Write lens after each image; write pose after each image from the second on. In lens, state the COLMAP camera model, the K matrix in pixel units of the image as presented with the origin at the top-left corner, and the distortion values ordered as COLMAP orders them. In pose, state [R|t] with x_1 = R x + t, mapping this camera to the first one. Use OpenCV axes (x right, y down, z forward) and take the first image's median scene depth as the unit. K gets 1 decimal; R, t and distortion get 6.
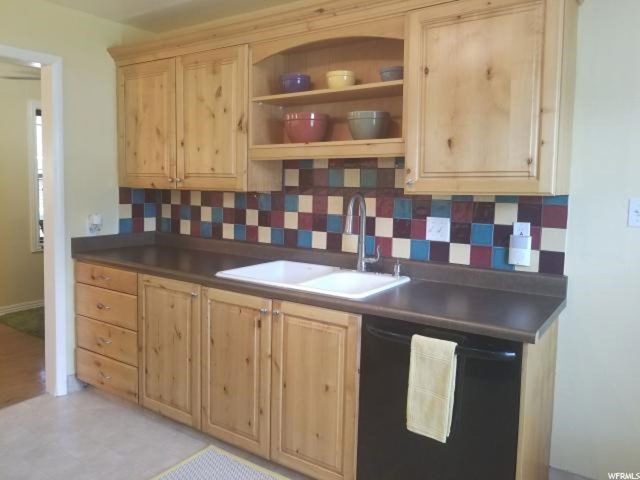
lens RADIAL K [[499.3, 0, 319.5], [0, 499.3, 224.7], [0, 0, 1]] dist [-0.007622, -0.008912]
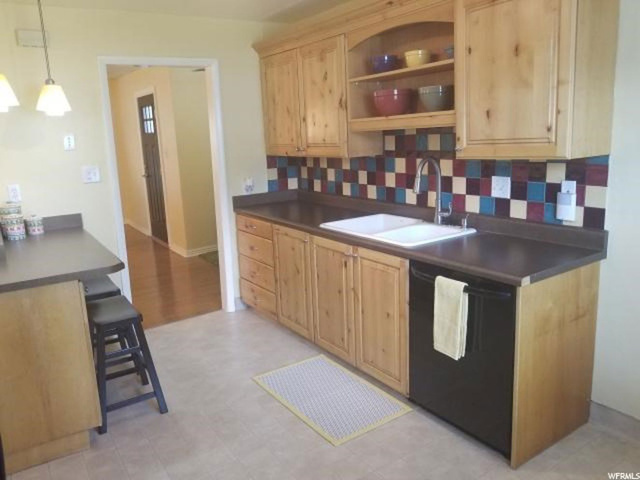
lens RADIAL K [[499.3, 0, 319.5], [0, 499.3, 224.7], [0, 0, 1]] dist [-0.007622, -0.008912]
pose [[0.926028, 0.008179, -0.377367, 0.269887], [0.032041, 0.994453, 0.100180, -0.030500], [0.376093, -0.104860, 0.920629, -0.180168]]
